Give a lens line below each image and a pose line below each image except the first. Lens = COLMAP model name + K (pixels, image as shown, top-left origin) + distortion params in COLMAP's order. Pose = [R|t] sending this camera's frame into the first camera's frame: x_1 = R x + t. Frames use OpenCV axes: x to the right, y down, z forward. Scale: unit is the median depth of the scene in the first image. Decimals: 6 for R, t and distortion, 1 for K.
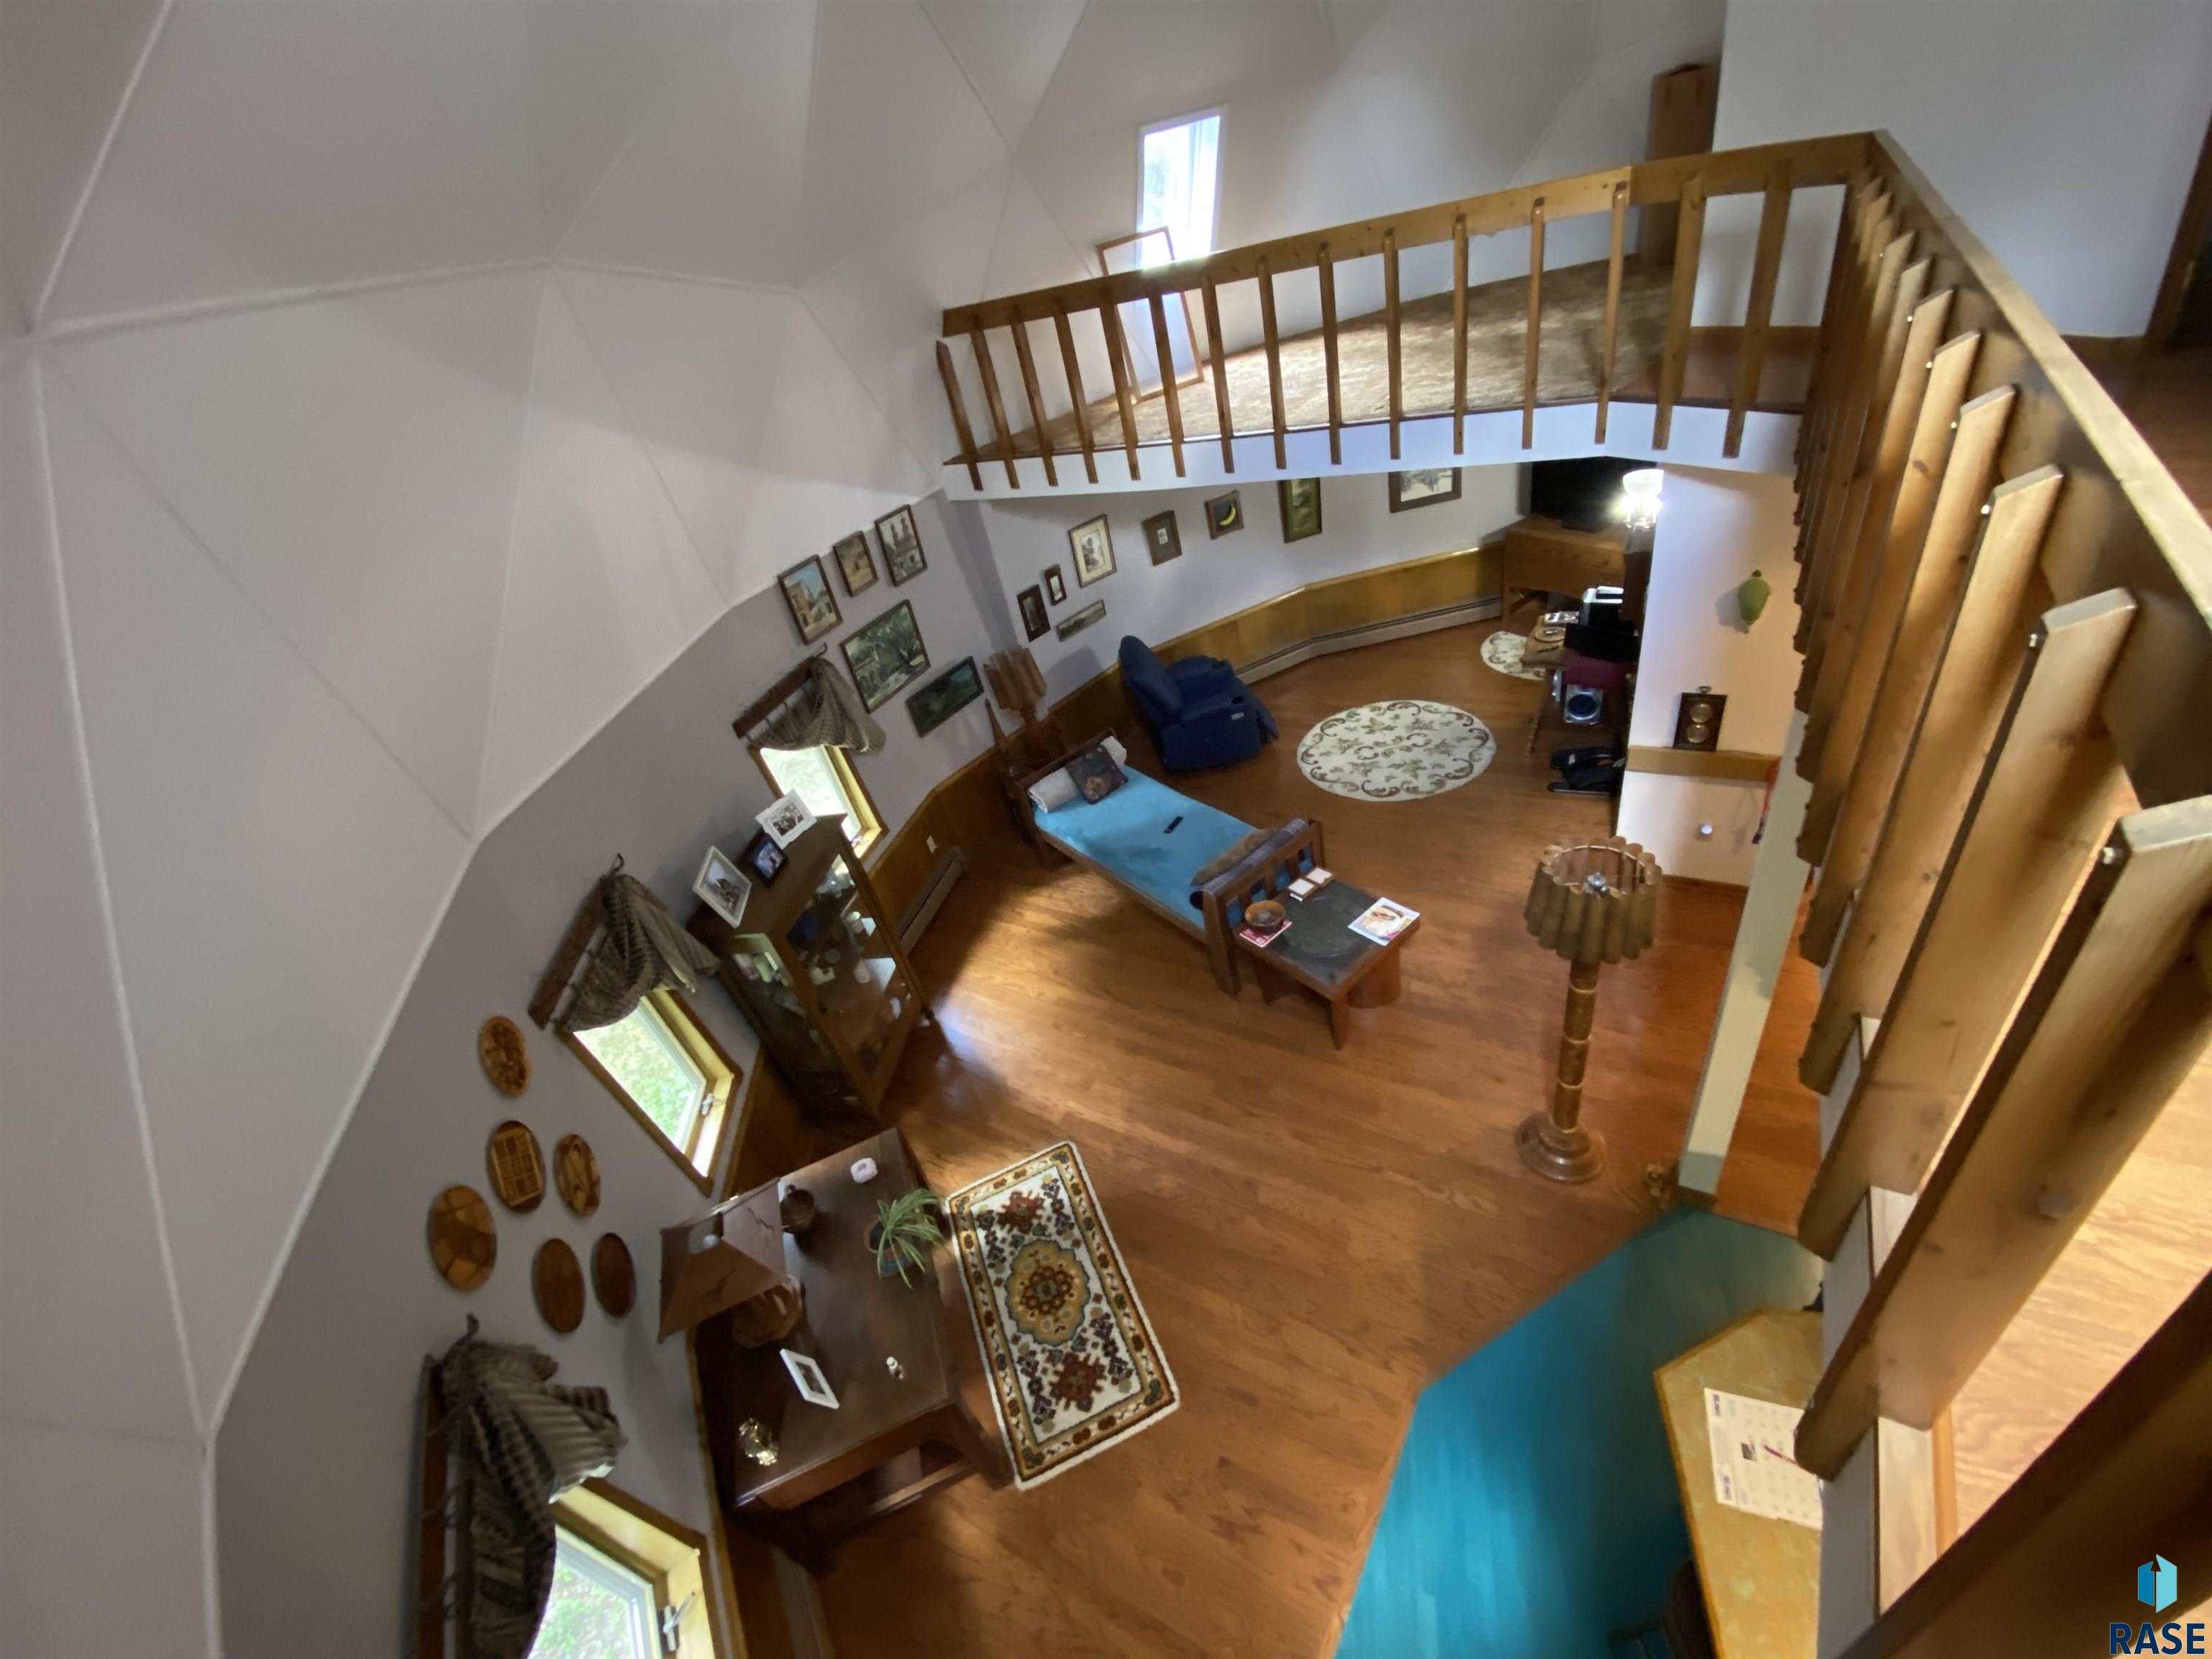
lens RADIAL K [[924.4, 0, 1109.5], [0, 924.4, 832.9], [0, 0, 1]] dist [0.001223, -0.000040]
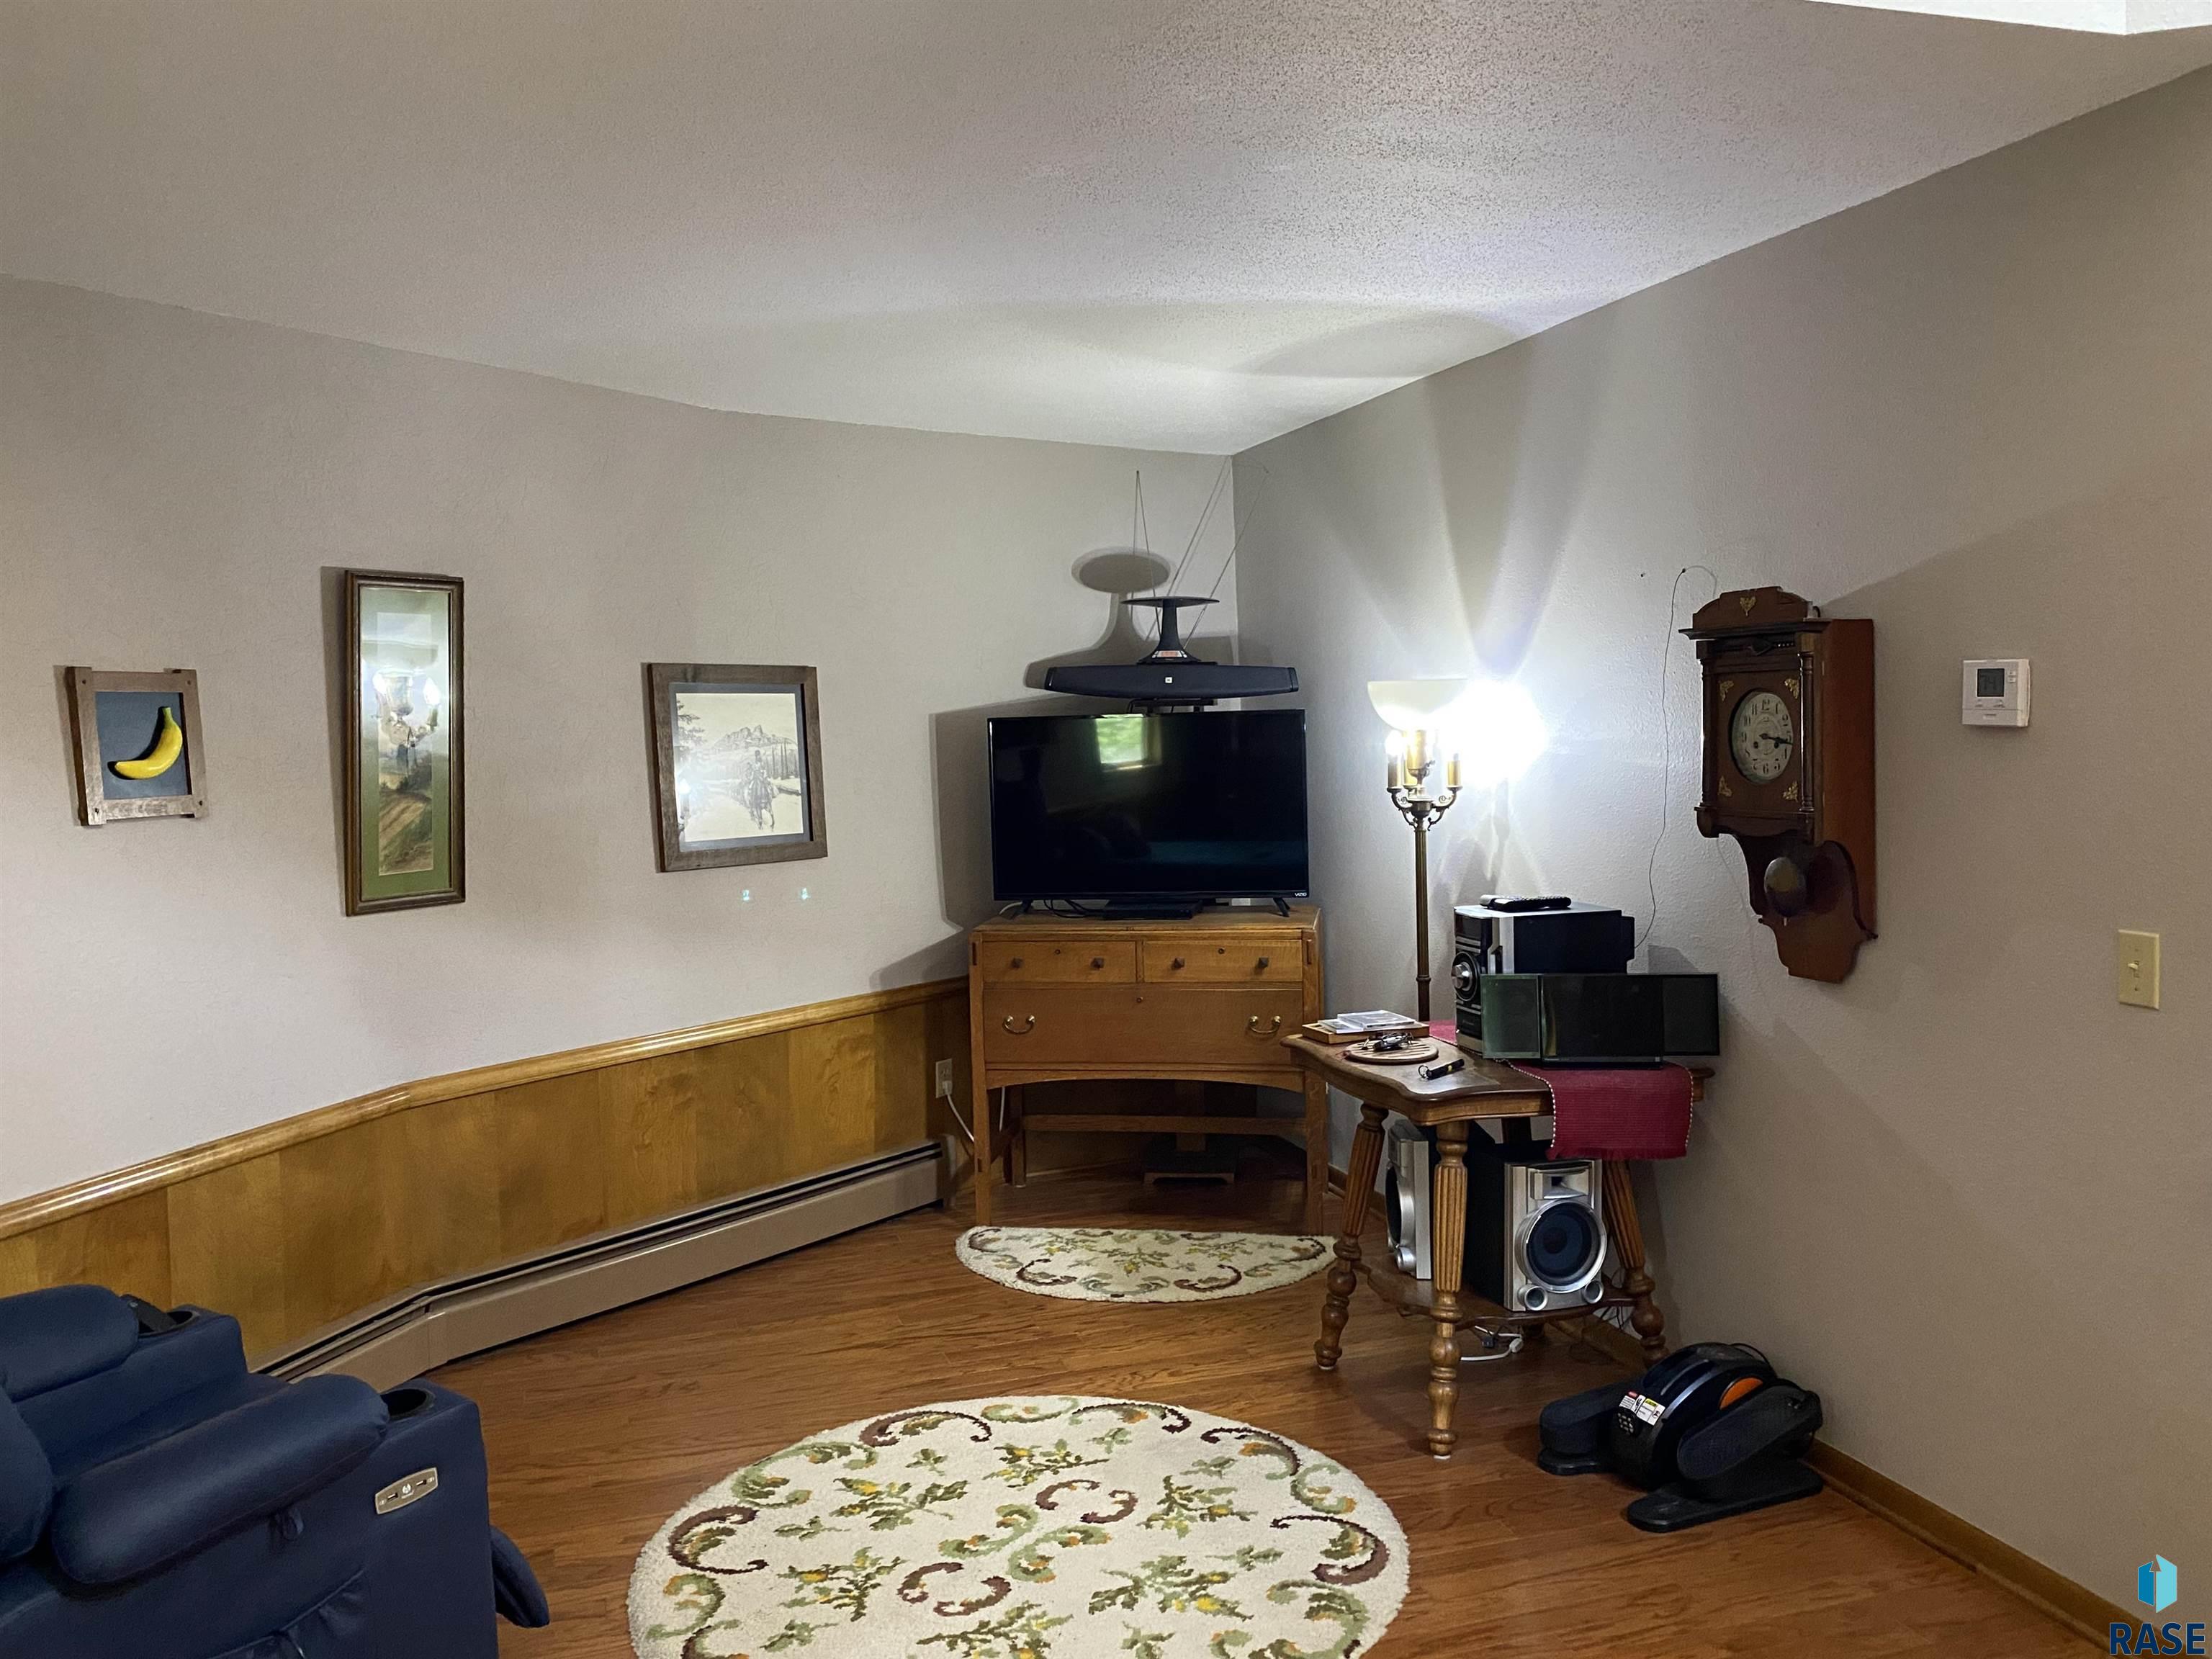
lens RADIAL K [[1743.6, 0, 1105.0], [0, 1743.6, 818.7], [0, 0, 1]] dist [0.007391, -0.014736]
pose [[0.673518, 0.143098, 0.725188, -0.038239], [0.334381, 0.815973, -0.471569, -0.025764], [-0.659214, 0.560099, 0.501723, 0.656542]]
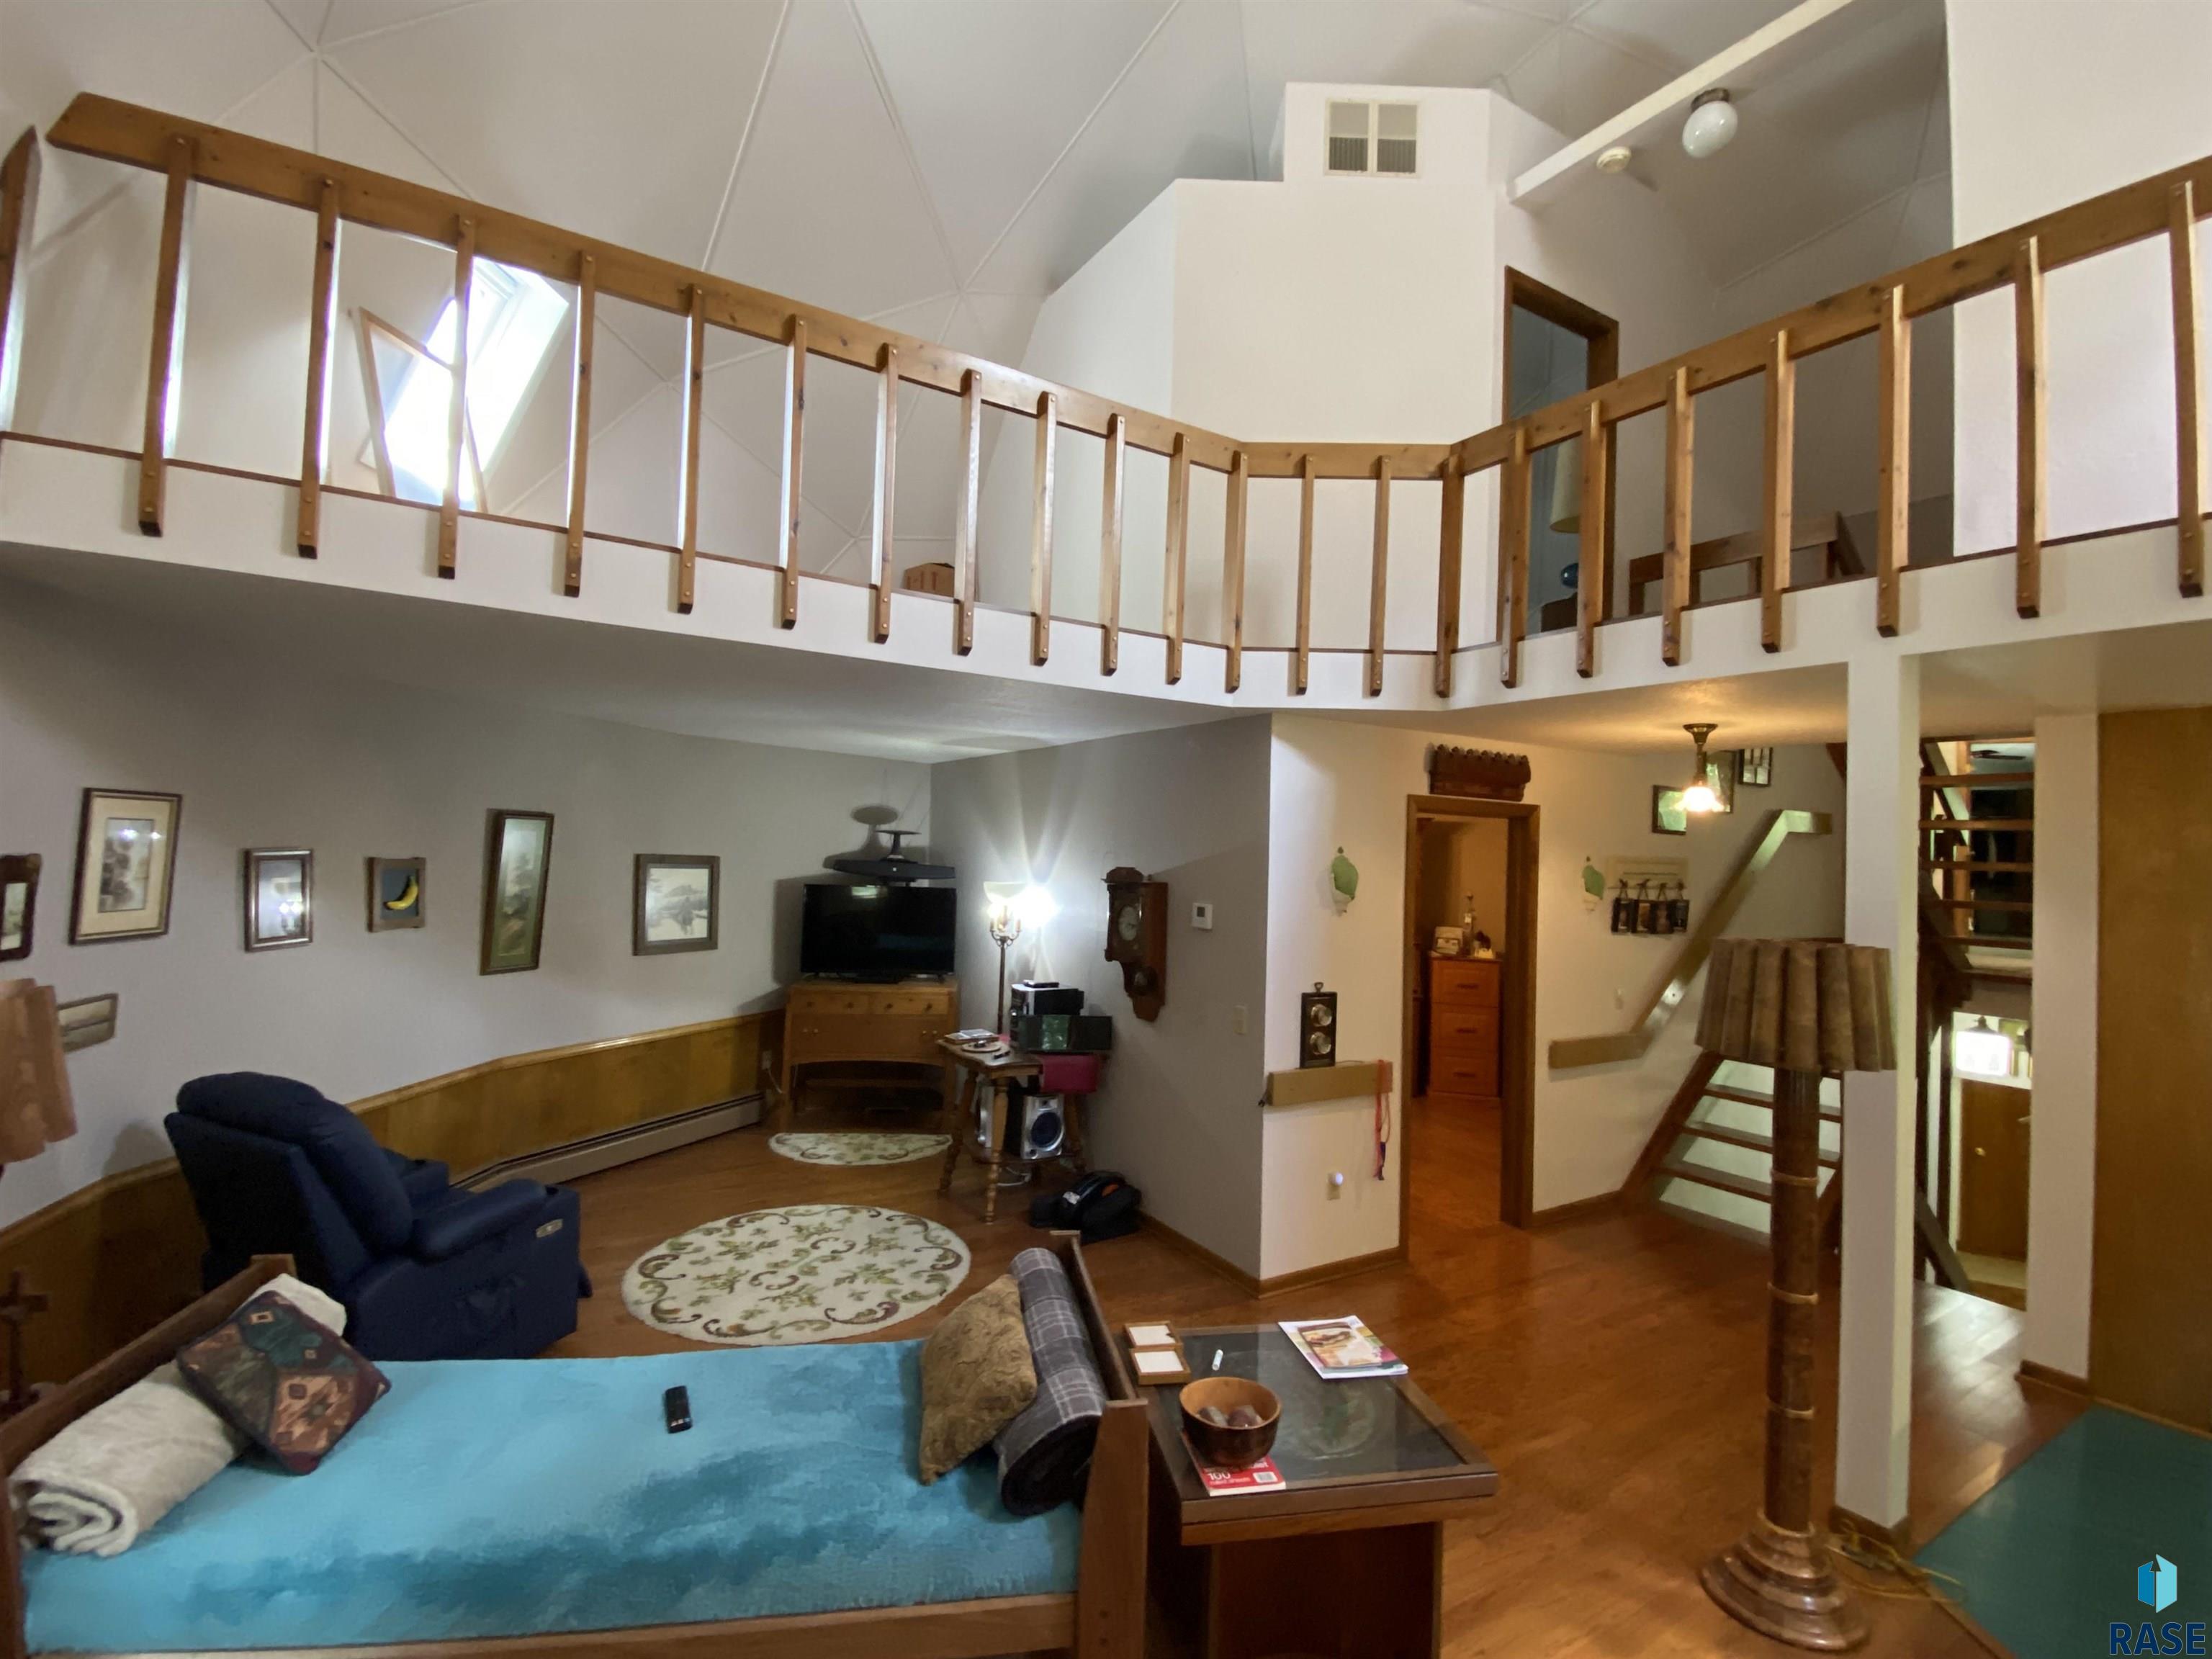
lens RADIAL K [[988.9, 0, 1112.3], [0, 988.9, 802.7], [0, 0, 1]] dist [0.003146, -0.001893]
pose [[0.456972, 0.265900, 0.848807, -0.193860], [0.408202, 0.785158, -0.465724, 0.043927], [-0.790284, 0.559307, 0.250254, 0.551621]]
